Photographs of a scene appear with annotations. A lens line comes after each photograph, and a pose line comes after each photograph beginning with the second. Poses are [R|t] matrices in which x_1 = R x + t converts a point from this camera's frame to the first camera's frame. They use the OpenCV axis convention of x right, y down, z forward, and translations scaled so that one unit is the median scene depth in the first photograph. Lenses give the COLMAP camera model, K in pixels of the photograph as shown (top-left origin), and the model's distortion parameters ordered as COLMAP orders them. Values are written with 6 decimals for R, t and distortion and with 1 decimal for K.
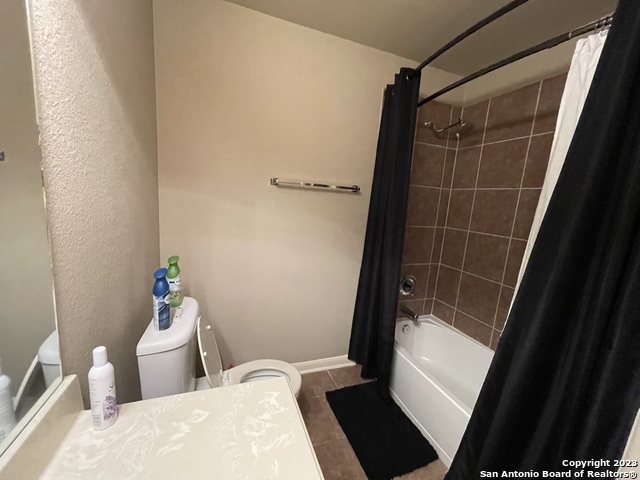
lens RADIAL K [[258.2, 0, 317.7], [0, 258.2, 241.5], [0, 0, 1]] dist [-0.000838, -0.000005]
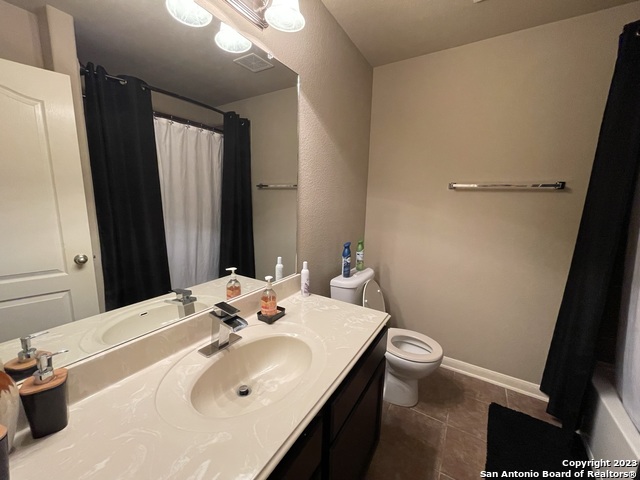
lens RADIAL K [[258.2, 0, 317.7], [0, 258.2, 241.5], [0, 0, 1]] dist [-0.000838, -0.000005]
pose [[0.615537, 0.073512, -0.784672, 0.537156], [-0.109293, 0.993982, 0.007386, 0.094567], [0.780493, 0.081213, 0.619867, -0.204238]]
